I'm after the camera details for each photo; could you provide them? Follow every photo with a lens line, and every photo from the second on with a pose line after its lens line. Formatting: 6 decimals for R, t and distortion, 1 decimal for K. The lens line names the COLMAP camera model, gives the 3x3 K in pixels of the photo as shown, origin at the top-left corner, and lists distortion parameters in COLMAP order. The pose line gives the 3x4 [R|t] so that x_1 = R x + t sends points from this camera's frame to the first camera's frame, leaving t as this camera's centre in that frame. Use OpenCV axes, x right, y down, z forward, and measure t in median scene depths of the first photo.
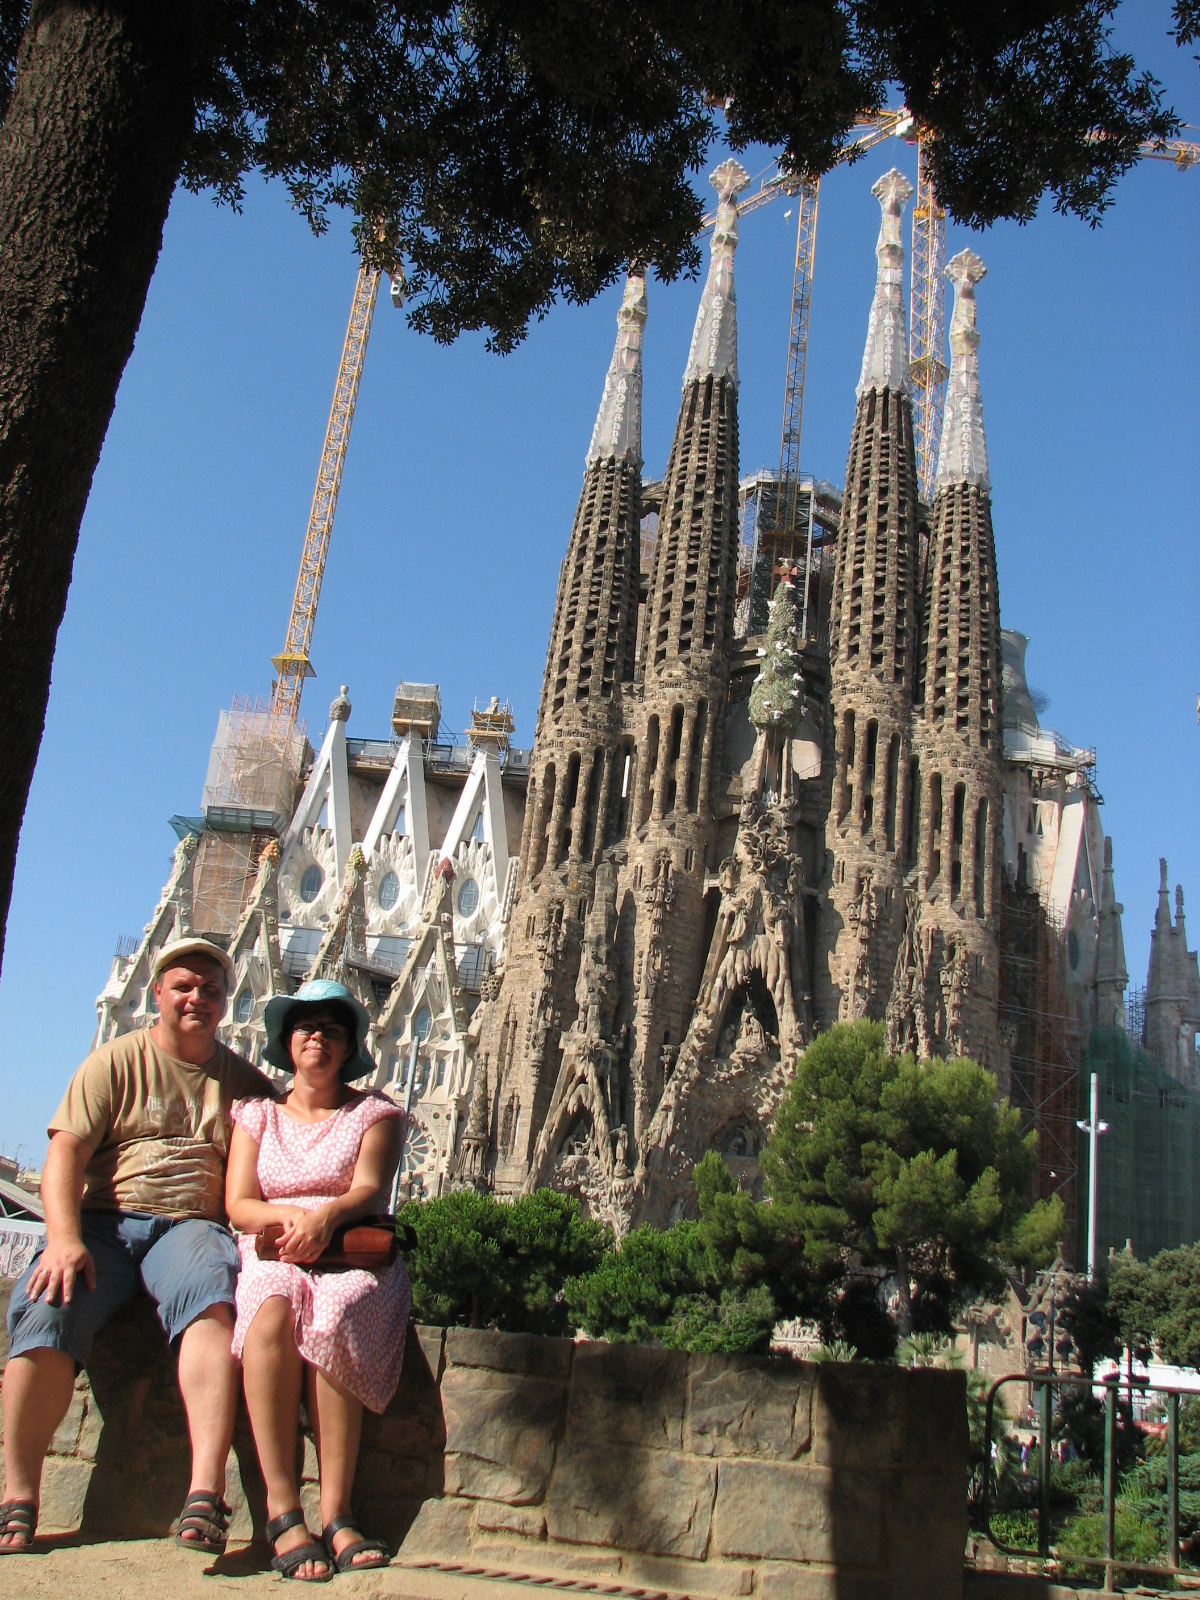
lens RADIAL K [[1750.3, 0, 600.0], [0, 1750.3, 800.0], [0, 0, 1]] dist [-0.229582, 0.310590]
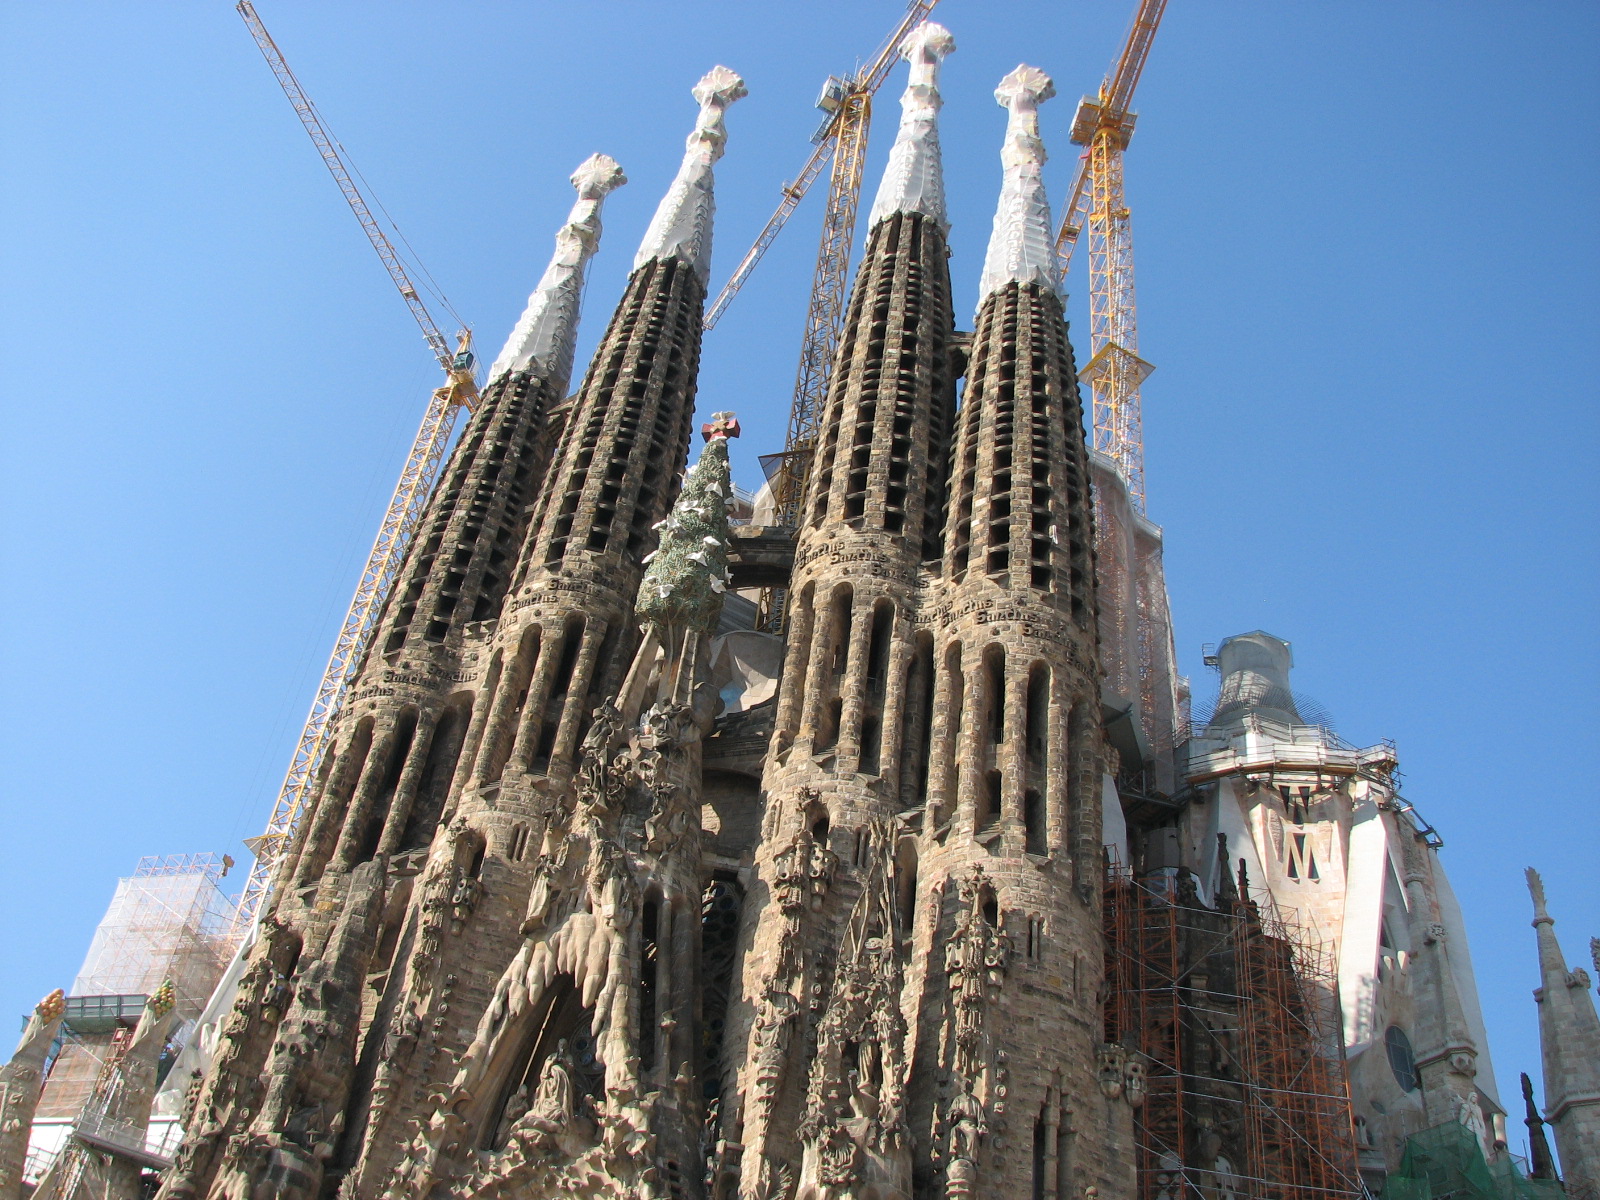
lens RADIAL K [[1750.3, 0, 800.0], [0, 1750.3, 600.0], [0, 0, 1]] dist [-0.229582, 0.310590]
pose [[0.970243, -0.165661, -0.176595, 0.244668], [0.075610, 0.900138, -0.428992, 0.204870], [0.230027, 0.402874, 0.885878, 0.489216]]
